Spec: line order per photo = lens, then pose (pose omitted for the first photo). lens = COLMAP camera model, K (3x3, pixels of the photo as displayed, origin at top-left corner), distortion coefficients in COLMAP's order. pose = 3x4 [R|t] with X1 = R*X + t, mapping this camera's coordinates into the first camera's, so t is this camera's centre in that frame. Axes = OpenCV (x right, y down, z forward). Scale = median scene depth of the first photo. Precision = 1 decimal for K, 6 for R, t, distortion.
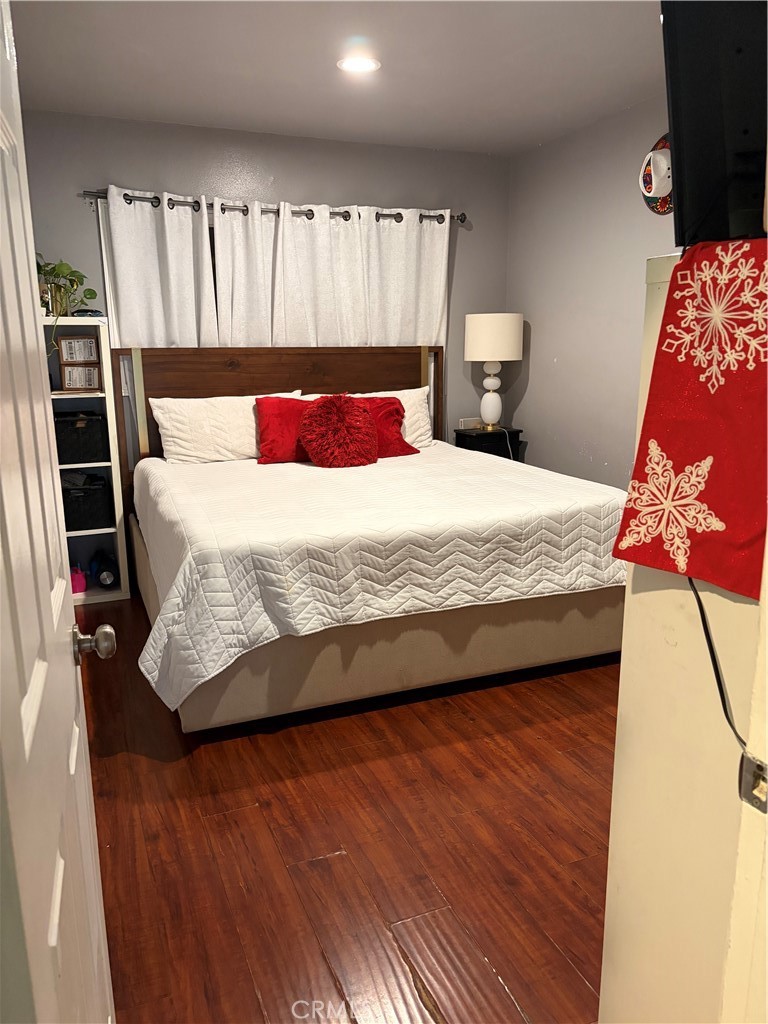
lens RADIAL K [[780.3, 0, 376.4], [0, 780.3, 519.2], [0, 0, 1]] dist [0.032120, -0.027051]
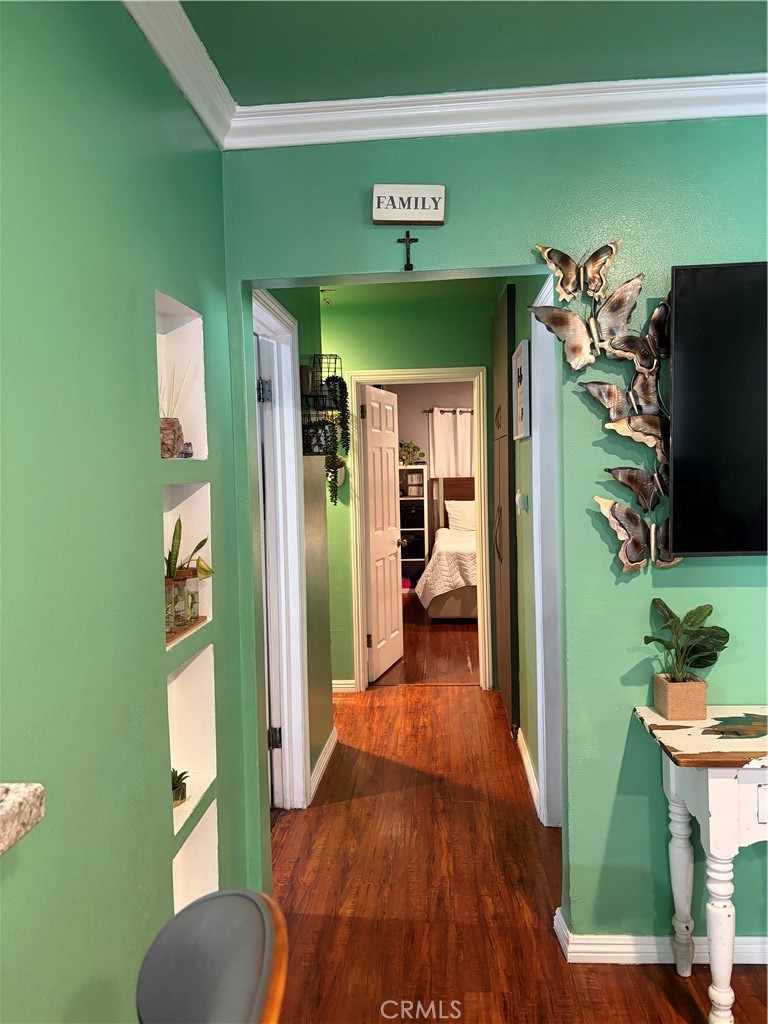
lens RADIAL K [[780.3, 0, 384.7], [0, 780.3, 508.1], [0, 0, 1]] dist [0.032120, -0.027051]
pose [[0.898018, 0.012469, -0.439781, 0.533627], [-0.083120, 0.986405, -0.141761, 0.193538], [0.432035, 0.163859, 0.886846, -1.022390]]
